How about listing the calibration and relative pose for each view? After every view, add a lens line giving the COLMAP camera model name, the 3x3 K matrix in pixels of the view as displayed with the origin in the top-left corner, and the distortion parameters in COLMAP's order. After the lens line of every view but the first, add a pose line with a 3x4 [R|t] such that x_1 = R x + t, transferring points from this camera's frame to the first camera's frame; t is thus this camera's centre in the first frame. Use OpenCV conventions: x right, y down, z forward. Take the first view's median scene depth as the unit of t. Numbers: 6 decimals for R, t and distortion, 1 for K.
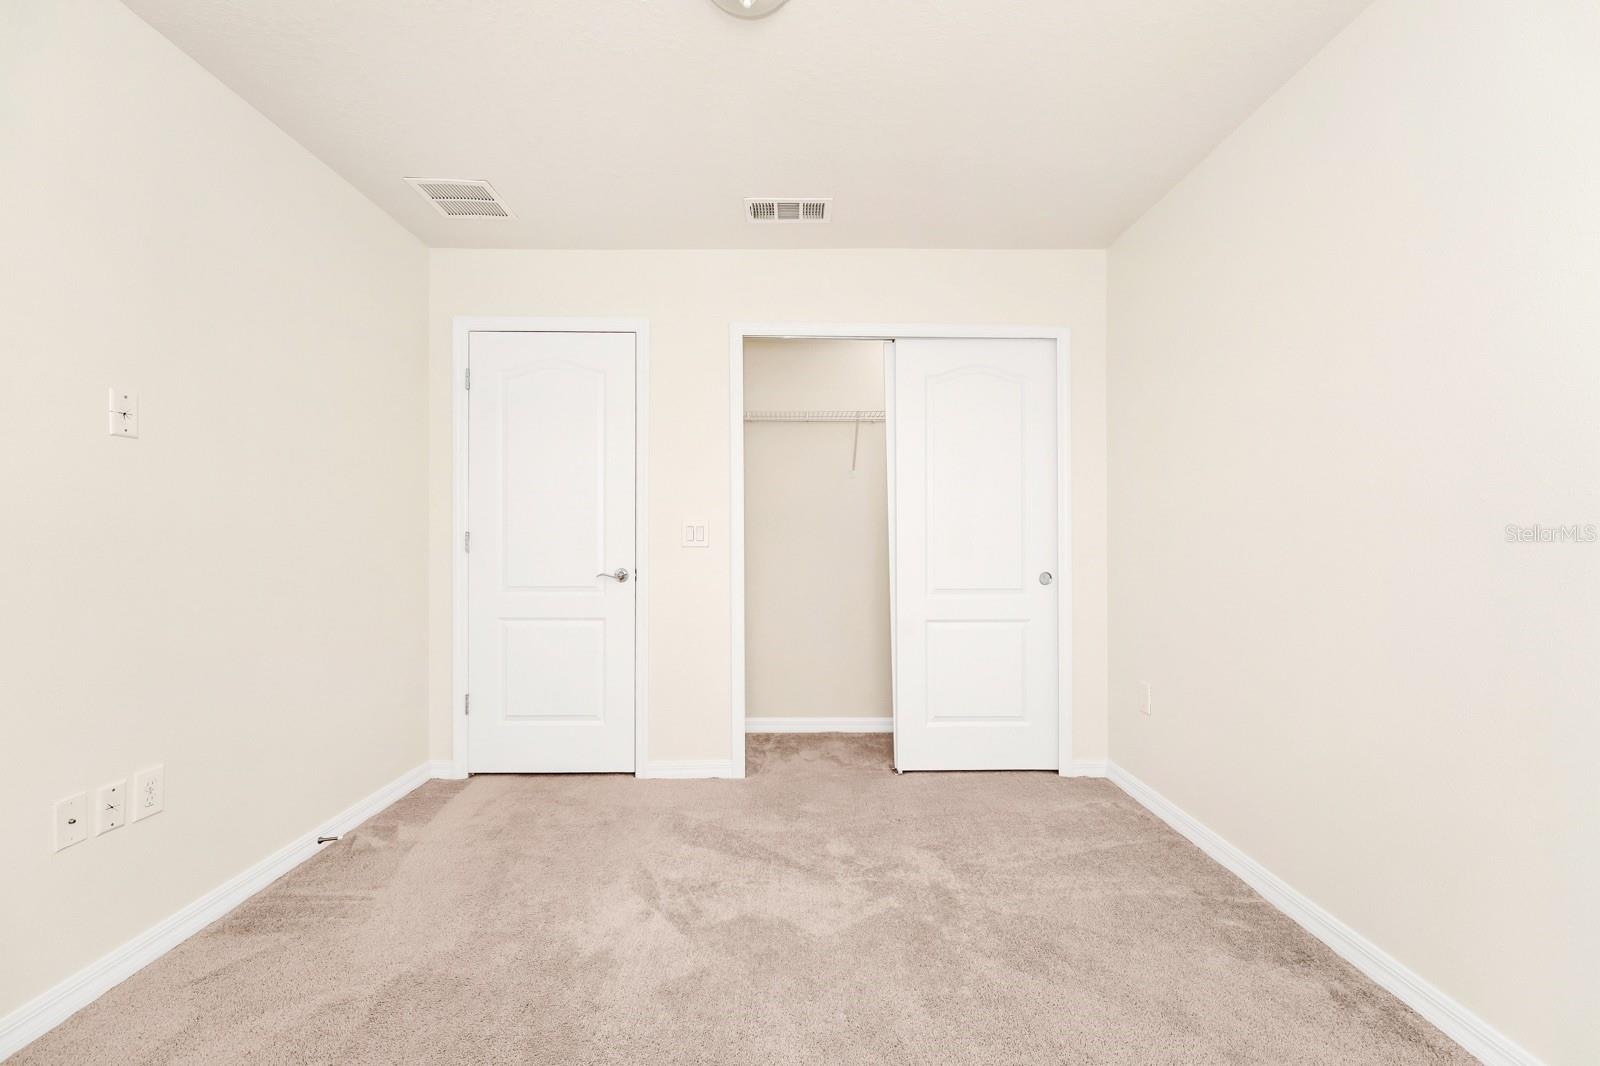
lens RADIAL K [[661.8, 0, 796.0], [0, 661.8, 534.6], [0, 0, 1]] dist [-0.004670, 0.001678]
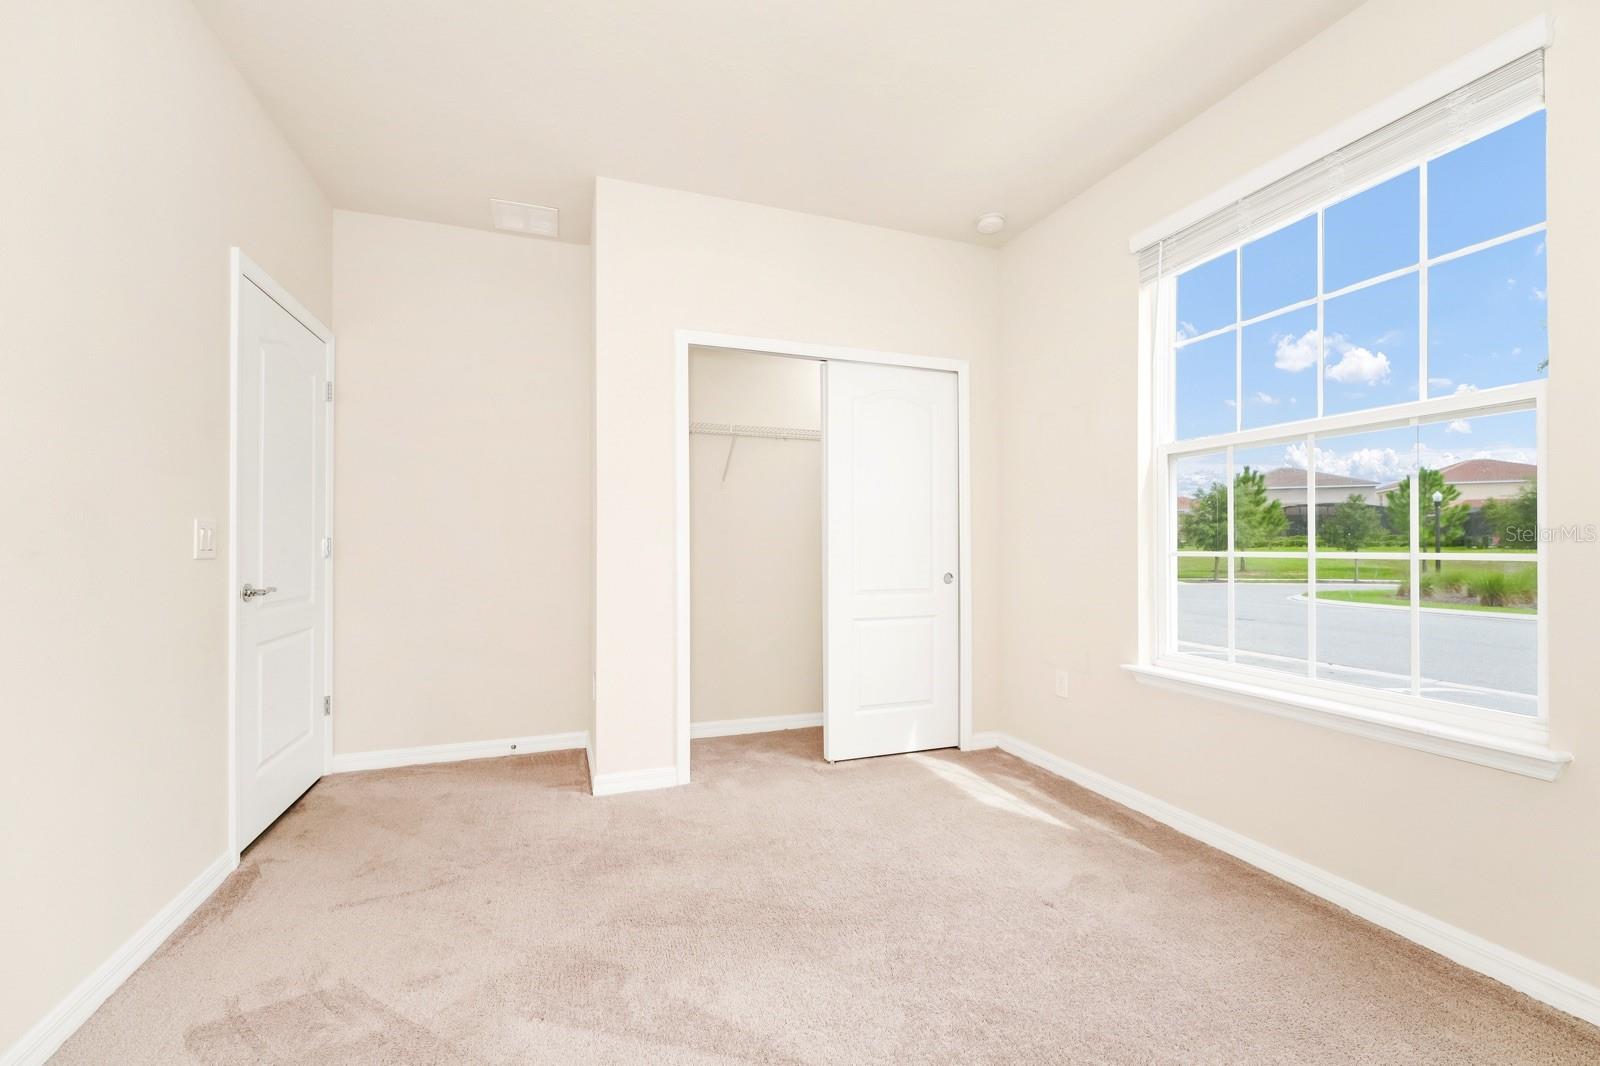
lens RADIAL K [[661.8, 0, 776.8], [0, 661.8, 542.1], [0, 0, 1]] dist [-0.004670, 0.001678]
pose [[0.948904, -0.000420, 0.315566, -0.268744], [0.000888, 0.999999, -0.001338, 0.002037], [-0.315565, 0.001550, 0.948903, 0.003788]]
